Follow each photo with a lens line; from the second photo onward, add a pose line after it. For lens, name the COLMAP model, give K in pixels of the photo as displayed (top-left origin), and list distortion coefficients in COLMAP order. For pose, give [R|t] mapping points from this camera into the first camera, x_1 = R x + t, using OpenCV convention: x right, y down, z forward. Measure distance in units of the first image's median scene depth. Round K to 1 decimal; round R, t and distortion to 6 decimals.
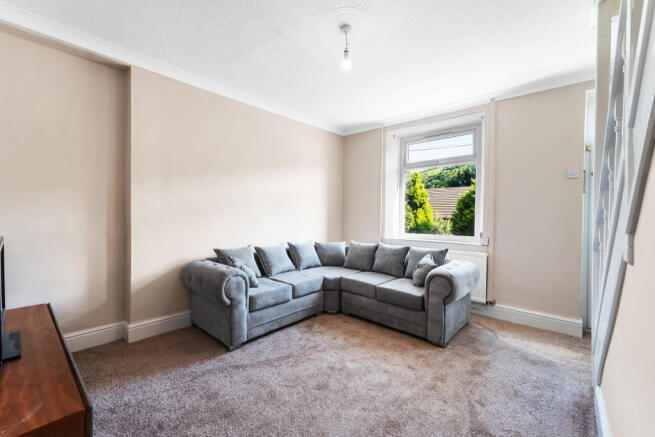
lens RADIAL K [[266.1, 0, 335.6], [0, 266.1, 219.2], [0, 0, 1]] dist [-0.000007, 0.000648]
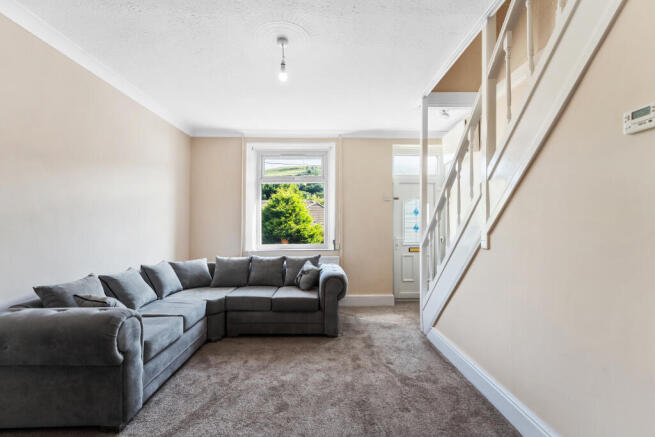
lens RADIAL K [[266.1, 0, 328.4], [0, 266.1, 224.9], [0, 0, 1]] dist [-0.000007, 0.000648]
pose [[0.746520, -0.010284, 0.665283, -0.366255], [0.025978, 0.999569, -0.013699, -0.003109], [-0.664856, 0.027509, 0.746465, 0.107440]]
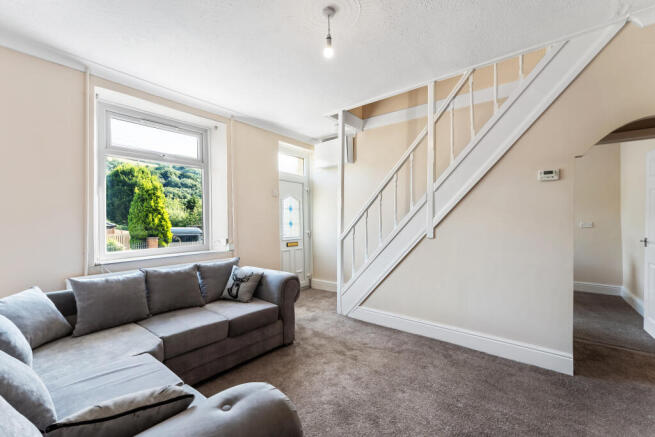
lens RADIAL K [[266.1, 0, 325.0], [0, 266.1, 220.2], [0, 0, 1]] dist [-0.000007, 0.000648]
pose [[0.000662, -0.010139, 0.999948, -0.613776], [0.025336, 0.999628, 0.010119, -0.028287], [-0.999679, 0.025328, 0.000919, 0.756670]]
